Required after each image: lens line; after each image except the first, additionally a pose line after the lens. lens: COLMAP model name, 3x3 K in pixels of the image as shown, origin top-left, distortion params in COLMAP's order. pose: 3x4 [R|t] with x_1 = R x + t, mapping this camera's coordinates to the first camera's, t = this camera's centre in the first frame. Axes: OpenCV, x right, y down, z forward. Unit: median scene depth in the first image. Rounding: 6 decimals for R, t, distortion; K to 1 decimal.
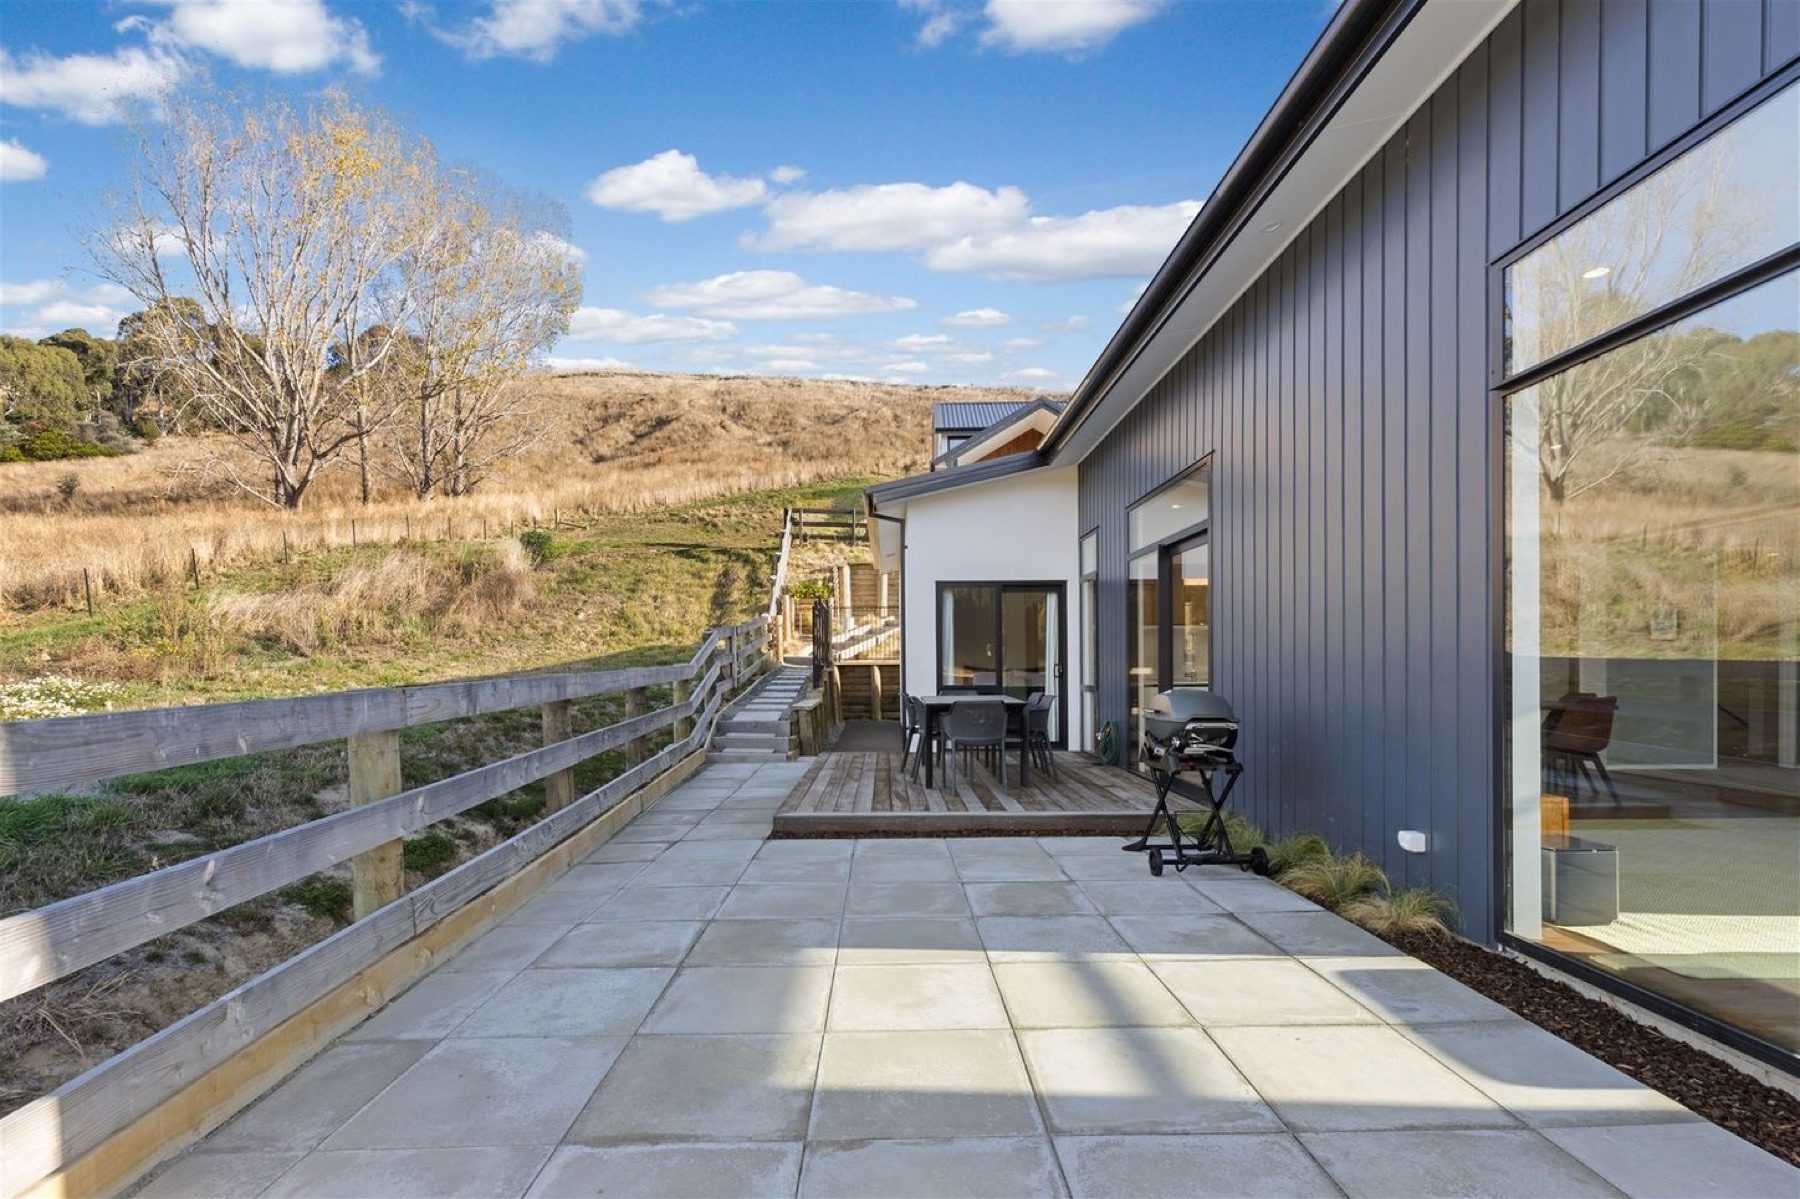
lens RADIAL K [[837.9, 0, 895.0], [0, 837.9, 675.7], [0, 0, 1]] dist [0.001599, -0.000068]
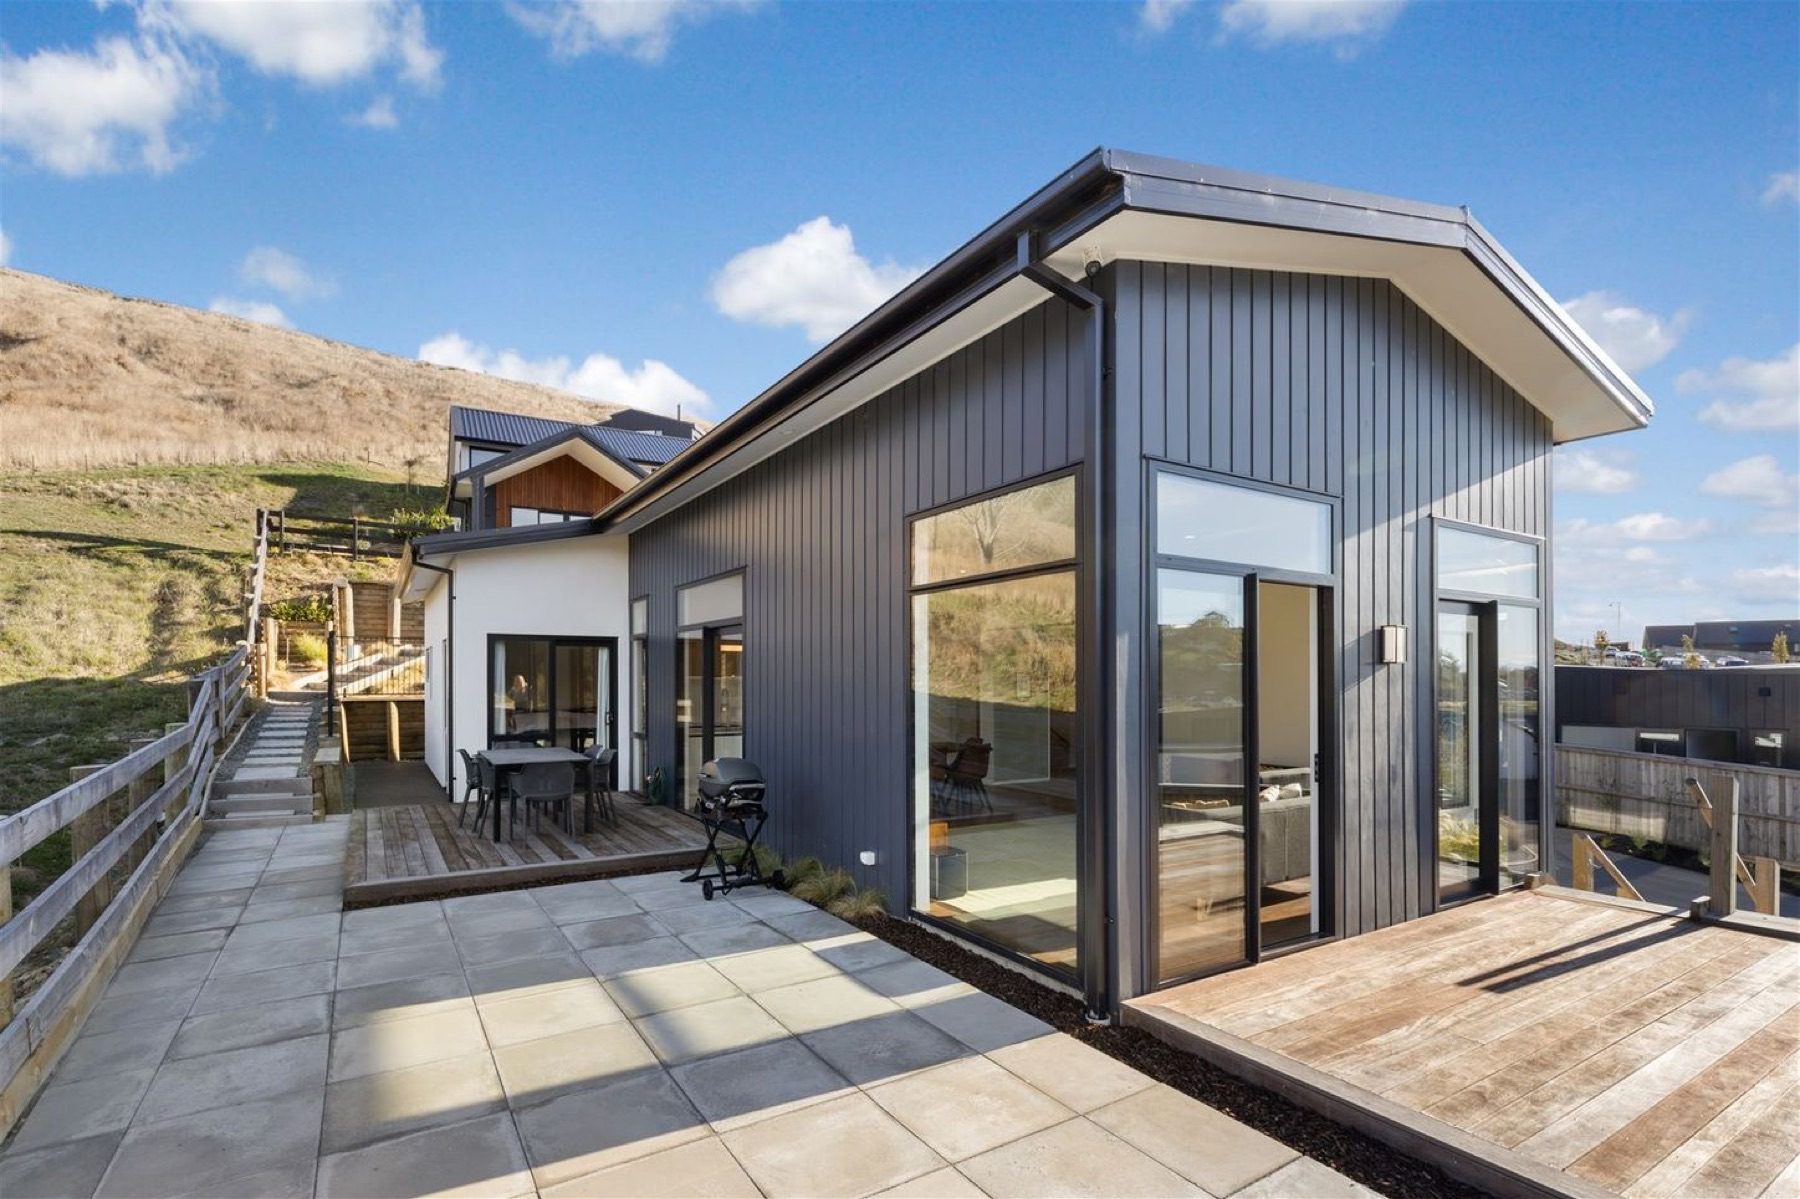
lens RADIAL K [[837.9, 0, 895.0], [0, 837.9, 675.7], [0, 0, 1]] dist [0.001599, -0.000068]
pose [[0.852576, 0.010045, 0.522507, -0.073037], [-0.000412, 0.999828, -0.018549, -0.050533], [-0.522604, 0.015599, 0.852433, -0.162937]]
